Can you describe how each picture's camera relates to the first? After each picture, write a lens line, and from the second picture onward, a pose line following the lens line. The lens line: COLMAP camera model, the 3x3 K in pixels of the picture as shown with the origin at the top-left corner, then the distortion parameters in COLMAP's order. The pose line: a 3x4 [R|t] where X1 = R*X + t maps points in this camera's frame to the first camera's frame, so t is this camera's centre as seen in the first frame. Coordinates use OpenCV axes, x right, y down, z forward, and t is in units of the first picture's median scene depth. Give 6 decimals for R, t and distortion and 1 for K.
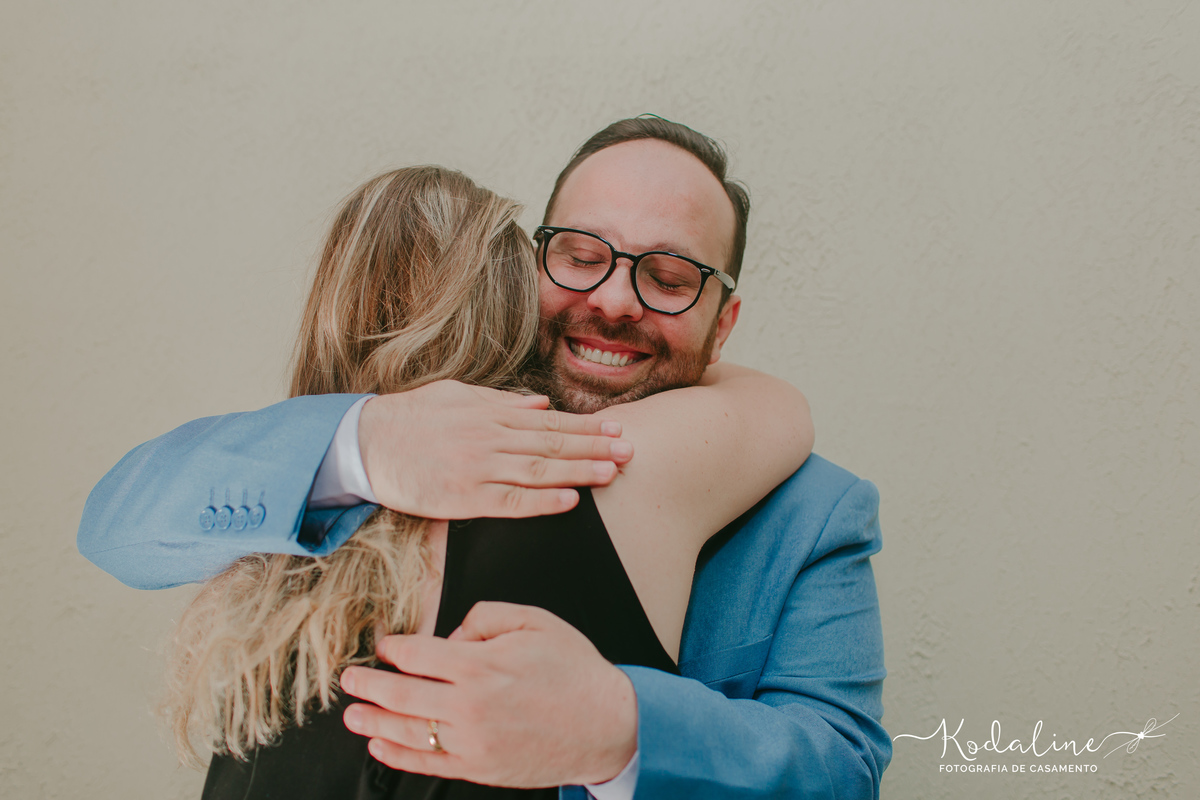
lens RADIAL K [[1189.0, 0, 609.0], [0, 1189.0, 416.2], [0, 0, 1]] dist [0.006040, 0.000000]
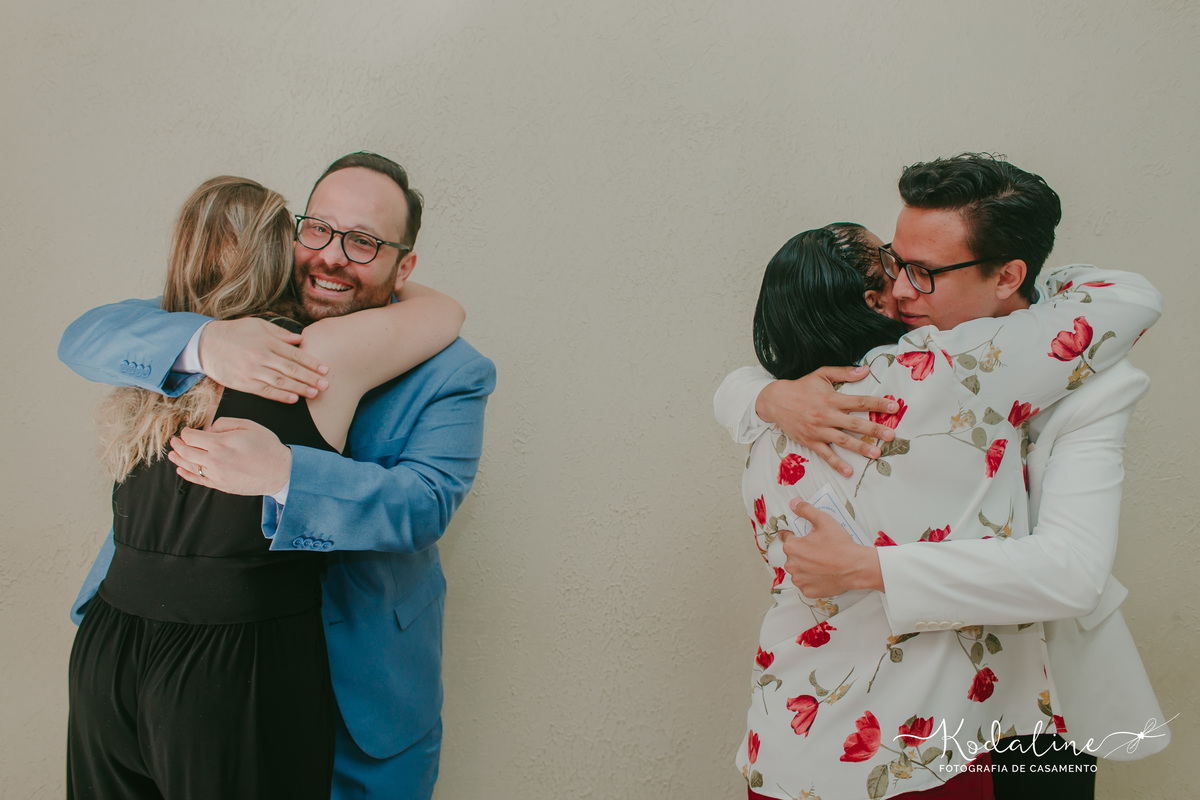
lens RADIAL K [[1189.0, 0, 599.7], [0, 1189.0, 391.6], [0, 0, 1]] dist [0.006040, 0.000000]
pose [[0.986157, 0.016851, 0.164959, 0.089634], [-0.045267, 0.984394, 0.170058, -0.177547], [-0.159519, -0.175171, 0.971529, -0.721396]]
